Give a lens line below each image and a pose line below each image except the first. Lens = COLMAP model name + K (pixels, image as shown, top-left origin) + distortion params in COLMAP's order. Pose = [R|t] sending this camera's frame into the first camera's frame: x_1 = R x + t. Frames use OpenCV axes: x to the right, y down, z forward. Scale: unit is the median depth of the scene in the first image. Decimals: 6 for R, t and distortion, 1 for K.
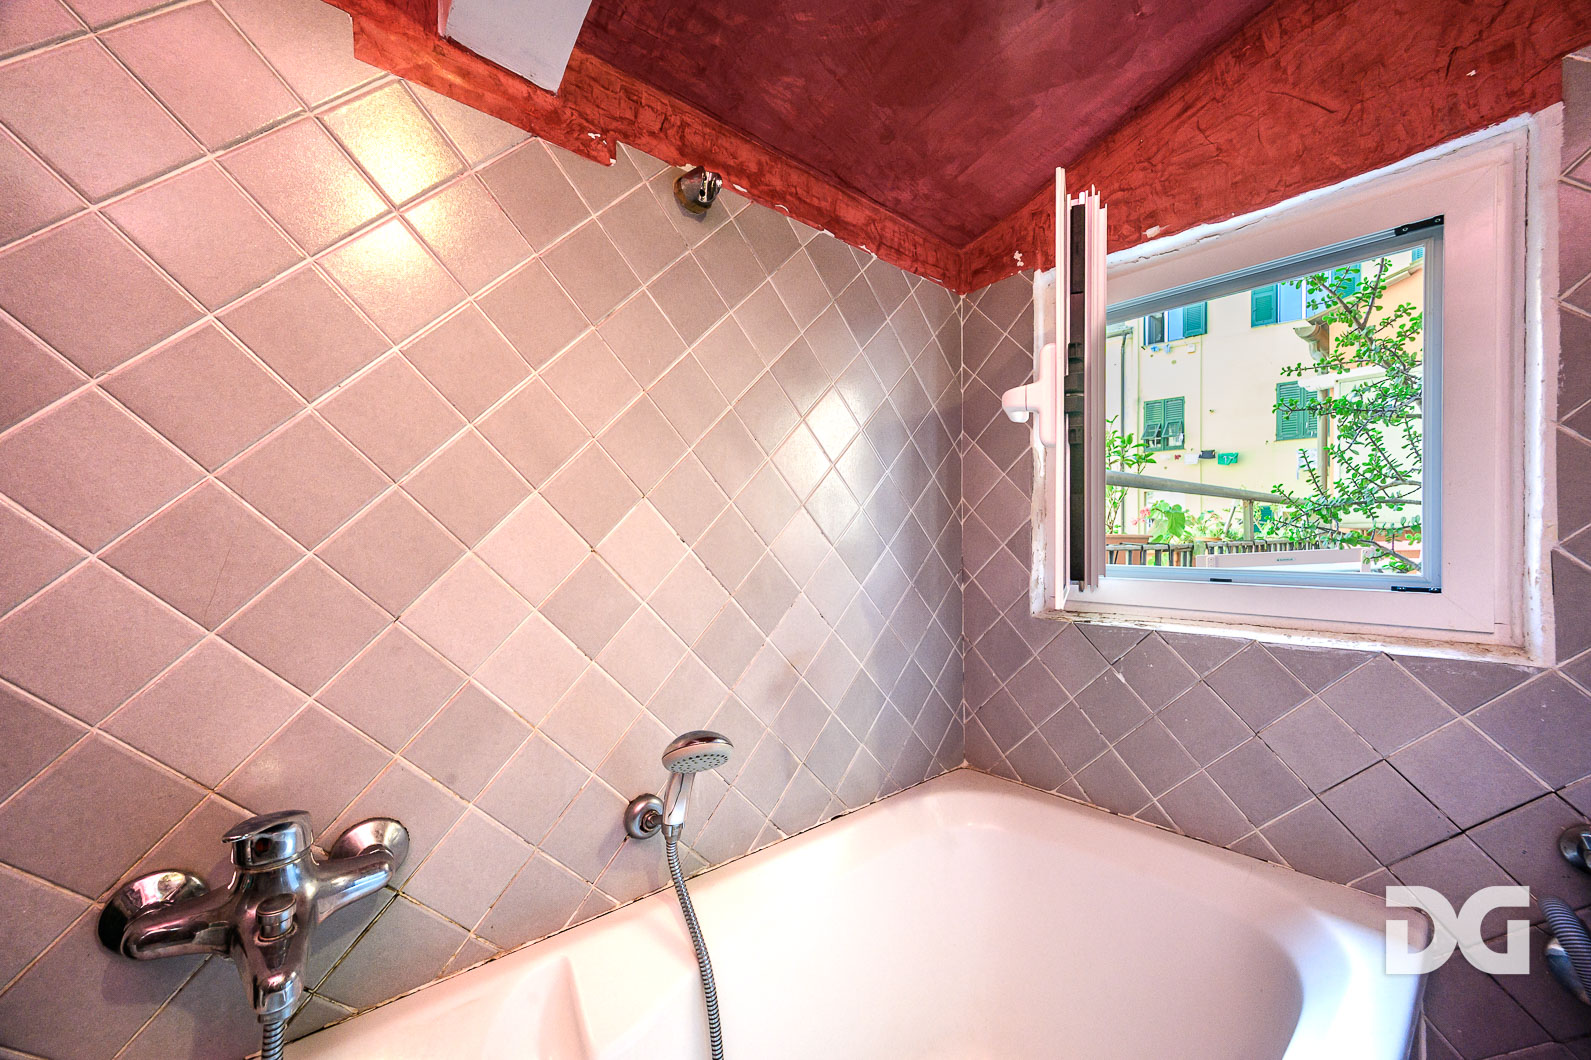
lens RADIAL K [[653.3, 0, 831.1], [0, 653.3, 533.2], [0, 0, 1]] dist [0.002469, 0.000210]
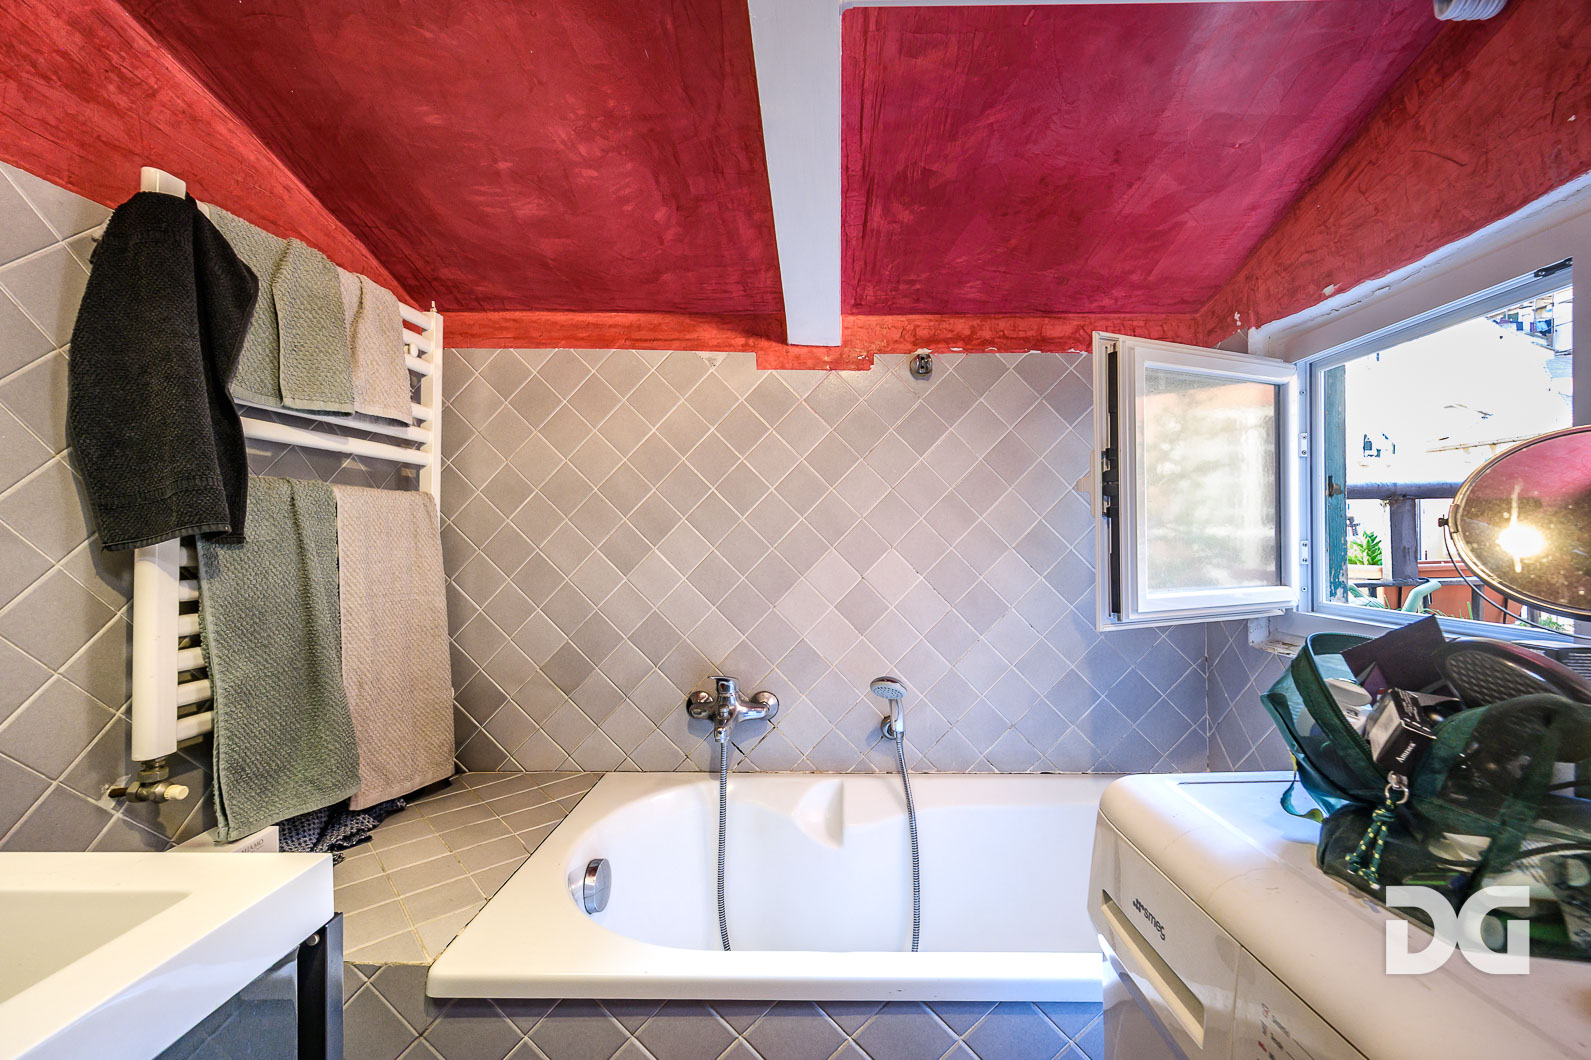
lens RADIAL K [[653.3, 0, 805.9], [0, 653.3, 525.7], [0, 0, 1]] dist [0.002469, 0.000210]
pose [[0.724382, -0.015864, -0.689217, 0.707799], [0.008575, 0.999865, -0.014002, -0.084988], [0.689346, 0.004233, 0.724420, -0.411154]]
